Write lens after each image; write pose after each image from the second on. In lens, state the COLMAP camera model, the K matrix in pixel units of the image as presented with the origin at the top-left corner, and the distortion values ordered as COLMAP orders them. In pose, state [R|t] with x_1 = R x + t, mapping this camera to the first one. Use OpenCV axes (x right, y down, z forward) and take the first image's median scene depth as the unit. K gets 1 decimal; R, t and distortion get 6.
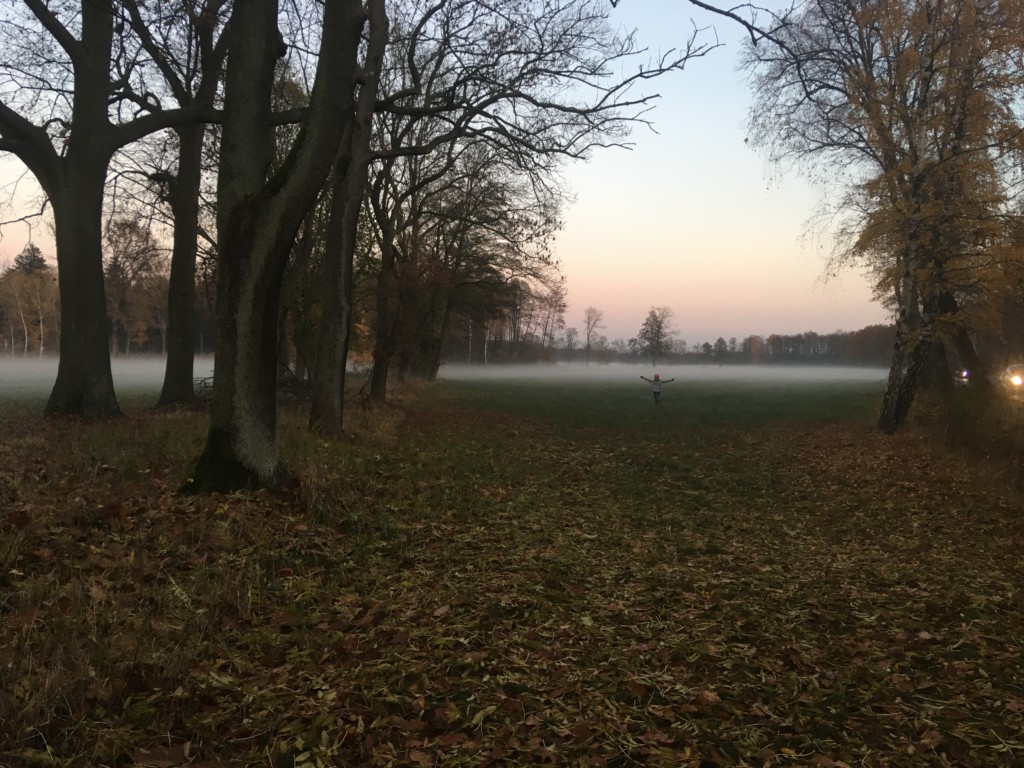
lens RADIAL K [[855.9, 0, 508.9], [0, 855.9, 385.6], [0, 0, 1]] dist [0.120780, -0.185244]
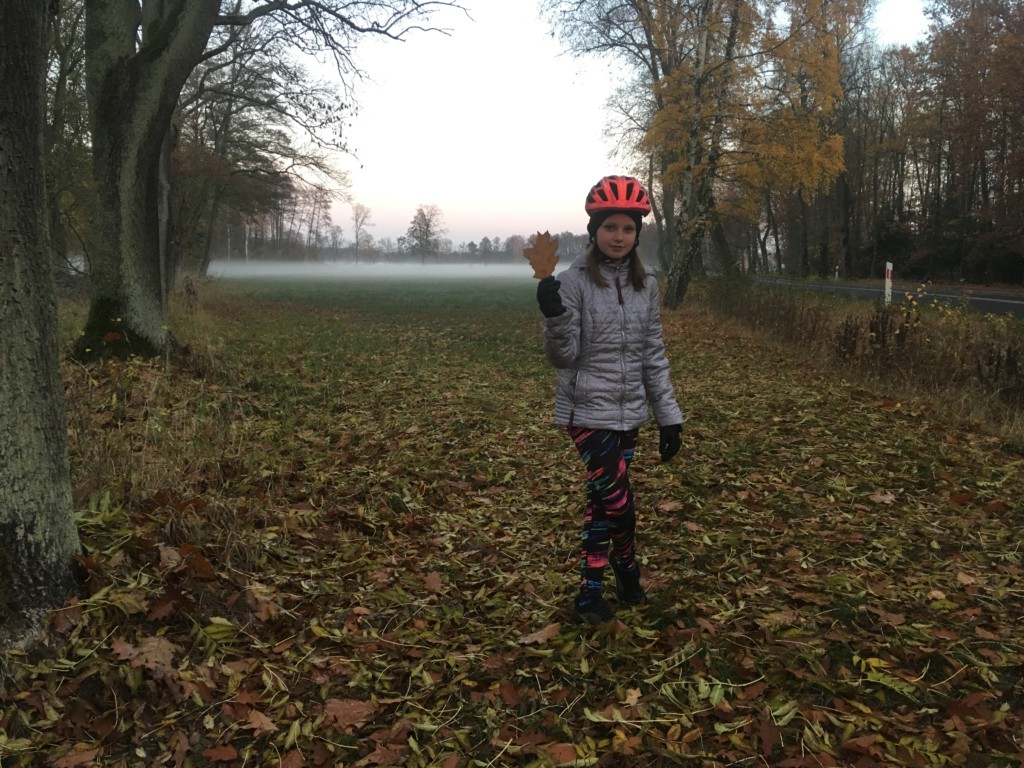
lens RADIAL K [[855.9, 0, 508.9], [0, 855.9, 385.6], [0, 0, 1]] dist [0.120780, -0.185244]
pose [[0.963875, -0.042640, 0.262921, -0.160364], [0.012093, 0.993091, 0.116726, 0.040085], [-0.266082, -0.109330, 0.957730, -0.103005]]
